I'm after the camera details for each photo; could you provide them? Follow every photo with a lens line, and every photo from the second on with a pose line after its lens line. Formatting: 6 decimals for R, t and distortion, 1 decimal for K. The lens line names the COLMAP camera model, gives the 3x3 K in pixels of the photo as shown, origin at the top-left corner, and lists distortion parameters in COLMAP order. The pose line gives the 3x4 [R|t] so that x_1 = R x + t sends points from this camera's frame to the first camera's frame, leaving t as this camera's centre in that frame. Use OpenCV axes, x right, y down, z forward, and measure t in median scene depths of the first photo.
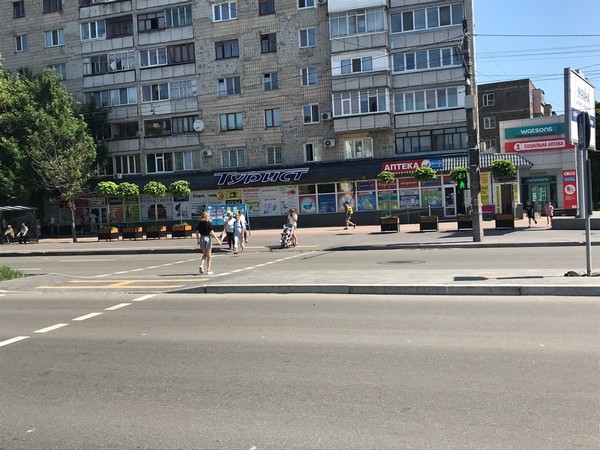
lens RADIAL K [[611.8, 0, 299.8], [0, 611.8, 225.3], [0, 0, 1]] dist [-0.000539, 0.000000]
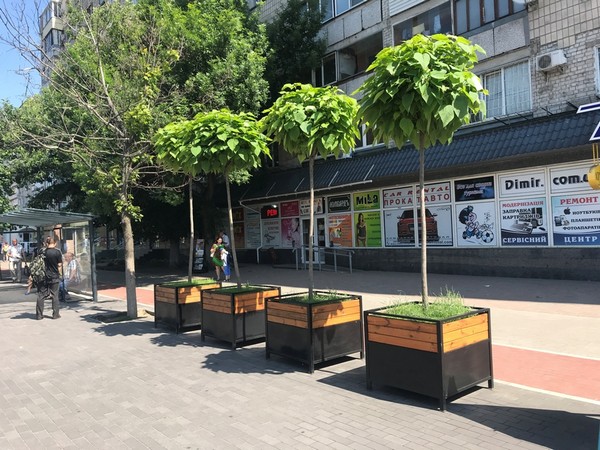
lens RADIAL K [[497.5, 0, 299.9], [0, 497.5, 225.6], [0, 0, 1]] dist [0.004718, 0.001709]
pose [[0.843808, 0.005256, -0.536619, -0.116066], [-0.016691, 0.999725, -0.016454, -0.015458], [0.536385, 0.022841, 0.843664, 0.668176]]
